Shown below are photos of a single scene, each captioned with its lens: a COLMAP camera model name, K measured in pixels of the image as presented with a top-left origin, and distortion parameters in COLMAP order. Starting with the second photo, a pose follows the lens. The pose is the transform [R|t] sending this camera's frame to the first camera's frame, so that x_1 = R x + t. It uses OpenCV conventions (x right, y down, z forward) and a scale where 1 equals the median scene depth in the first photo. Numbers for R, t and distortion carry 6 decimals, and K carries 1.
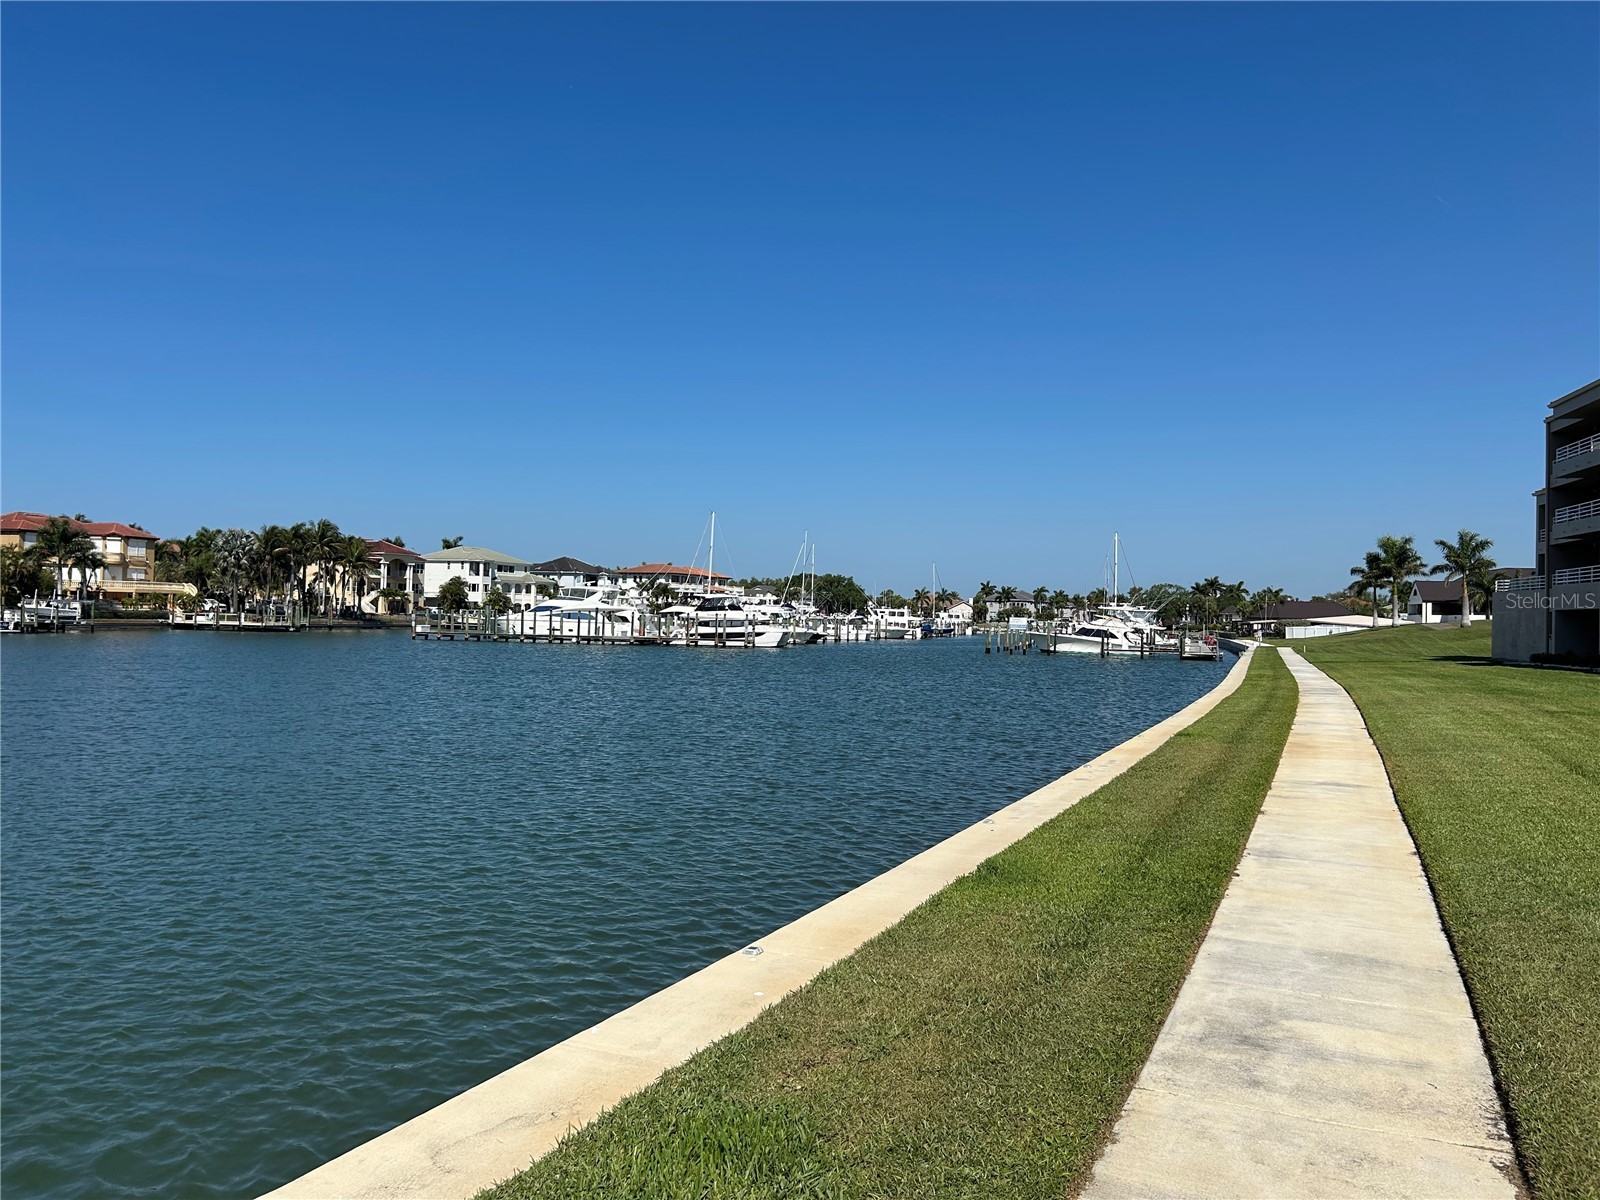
lens RADIAL K [[1210.4, 0, 800.0], [0, 1210.4, 600.0], [0, 0, 1]] dist [0.065586, -0.054962]
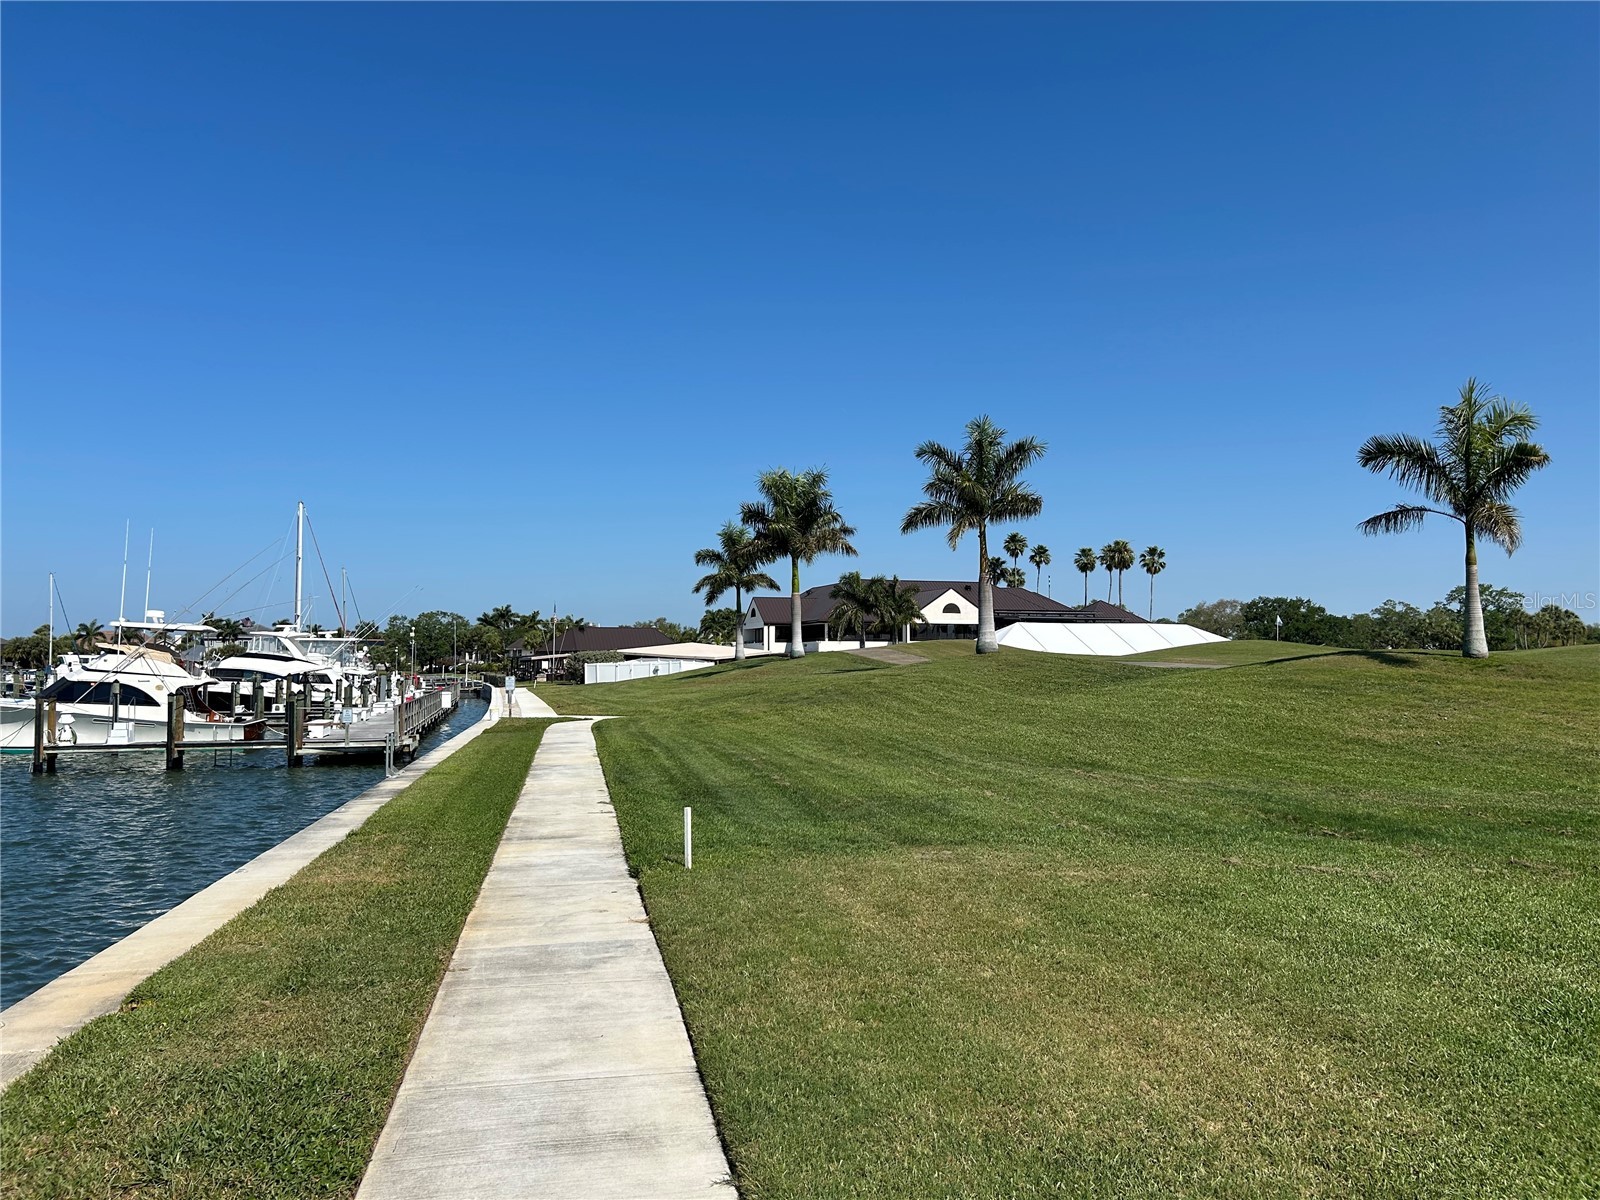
lens RADIAL K [[1210.4, 0, 800.0], [0, 1210.4, 600.0], [0, 0, 1]] dist [0.065586, -0.054962]
pose [[0.851102, 0.006775, 0.524957, 0.156507], [0.010690, 0.999486, -0.030229, 0.008737], [-0.524892, 0.031340, 0.850592, 0.390987]]
